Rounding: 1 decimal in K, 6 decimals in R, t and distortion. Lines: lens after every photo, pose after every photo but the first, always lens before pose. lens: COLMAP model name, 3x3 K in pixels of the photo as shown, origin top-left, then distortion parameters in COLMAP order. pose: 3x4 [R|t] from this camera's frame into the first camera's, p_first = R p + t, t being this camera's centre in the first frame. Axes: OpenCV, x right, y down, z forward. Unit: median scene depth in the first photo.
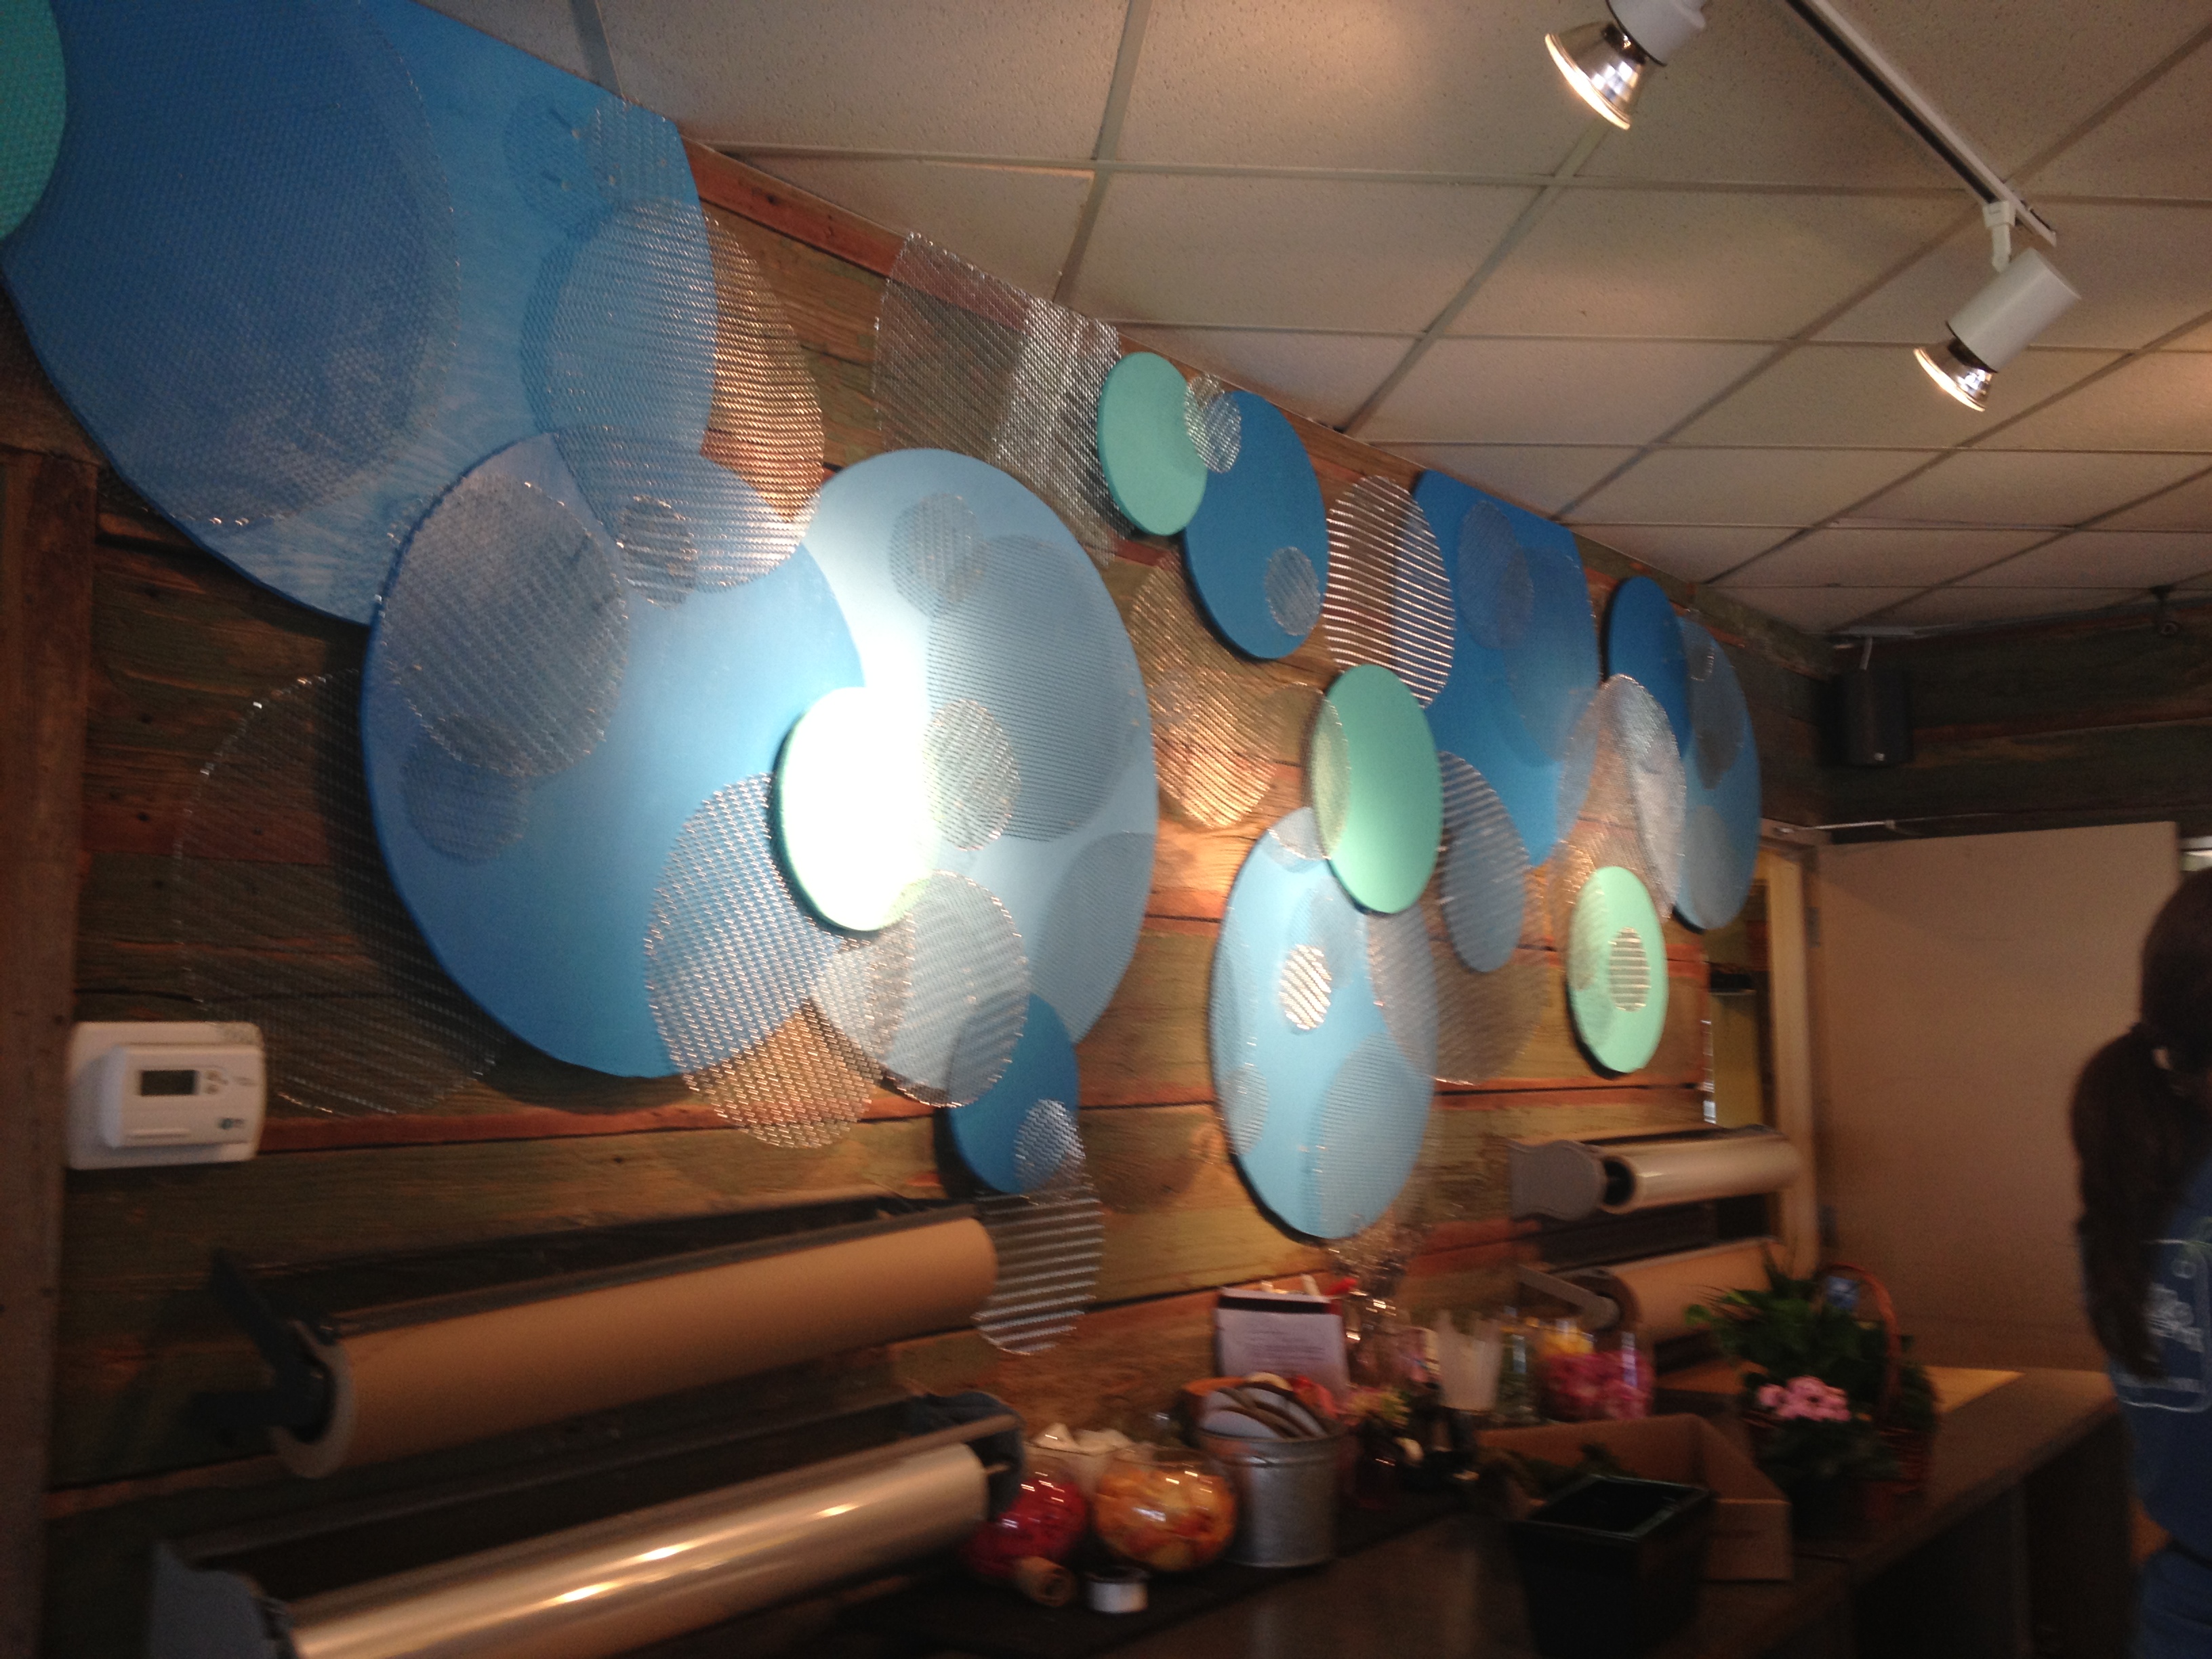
lens RADIAL K [[2064.7, 0, 1087.9], [0, 2064.7, 842.4], [0, 0, 1]] dist [0.154641, -0.376026]
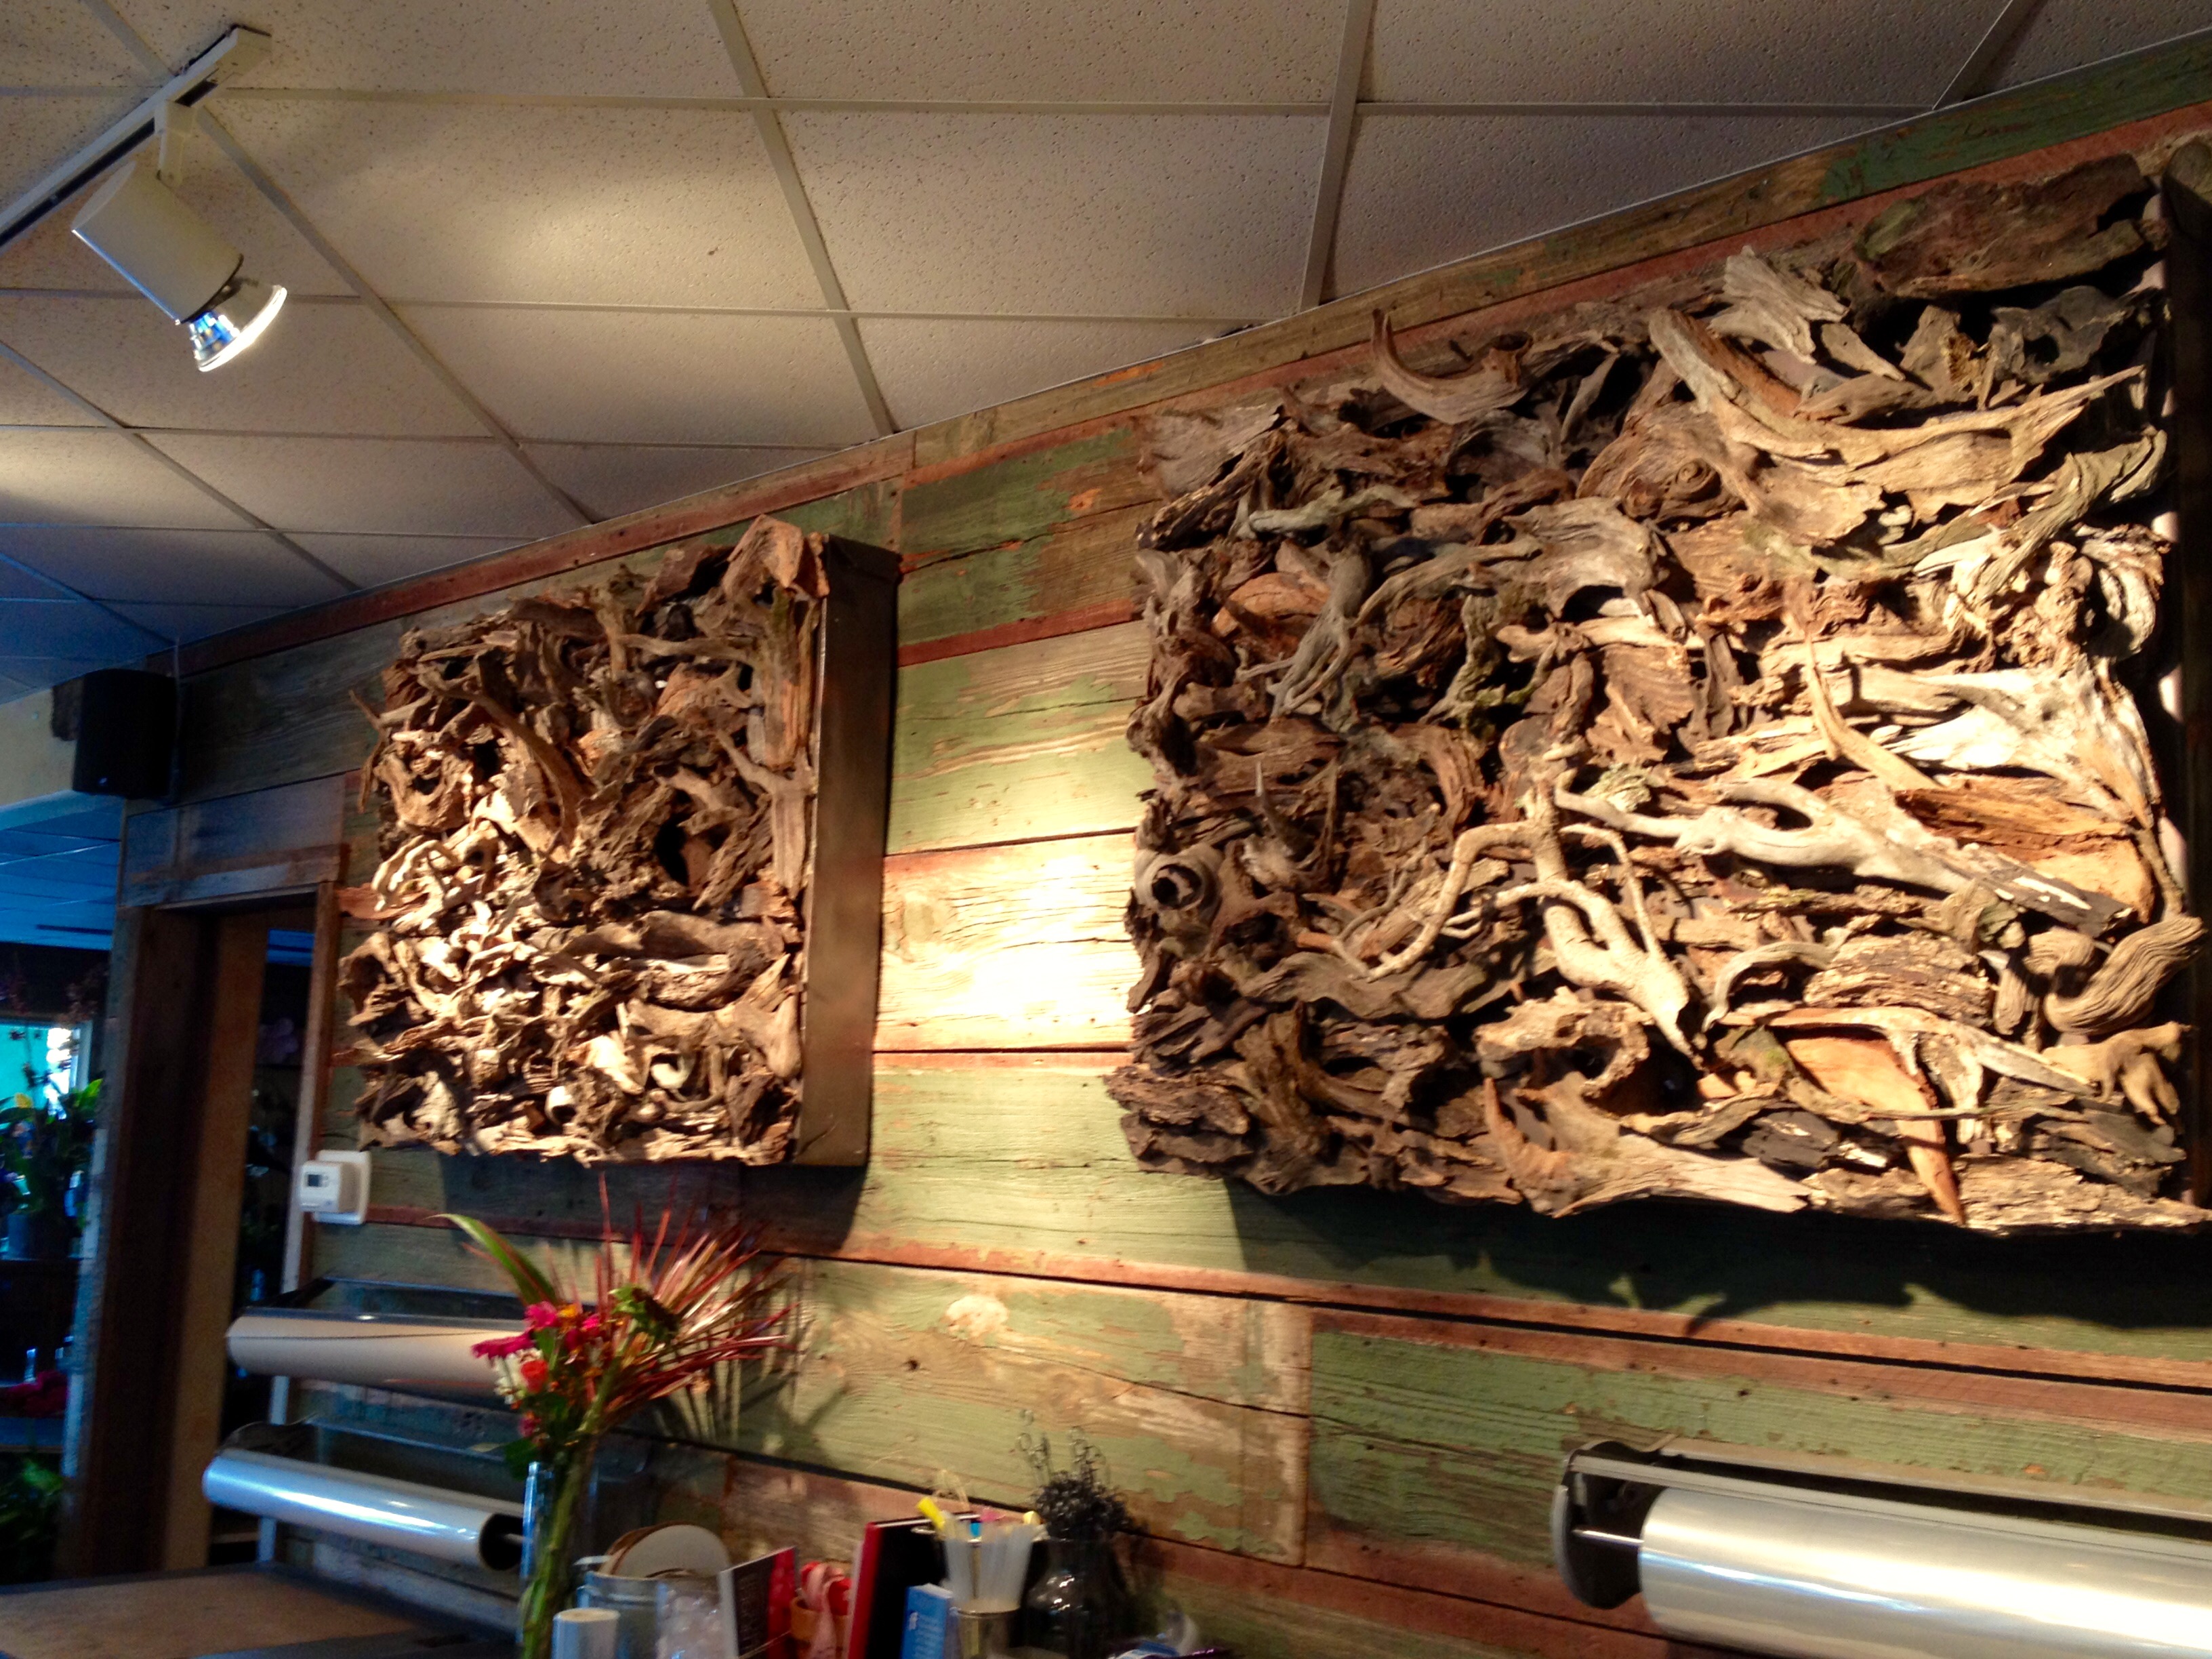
lens RADIAL K [[2352.4, 0, 1073.2], [0, 2352.4, 850.7], [0, 0, 1]] dist [0.155575, -0.373234]
pose [[-0.156682, -0.125788, -0.979606, 1.087485], [0.056269, 0.989109, -0.136008, 0.096601], [0.986045, -0.076432, -0.147897, 1.297563]]
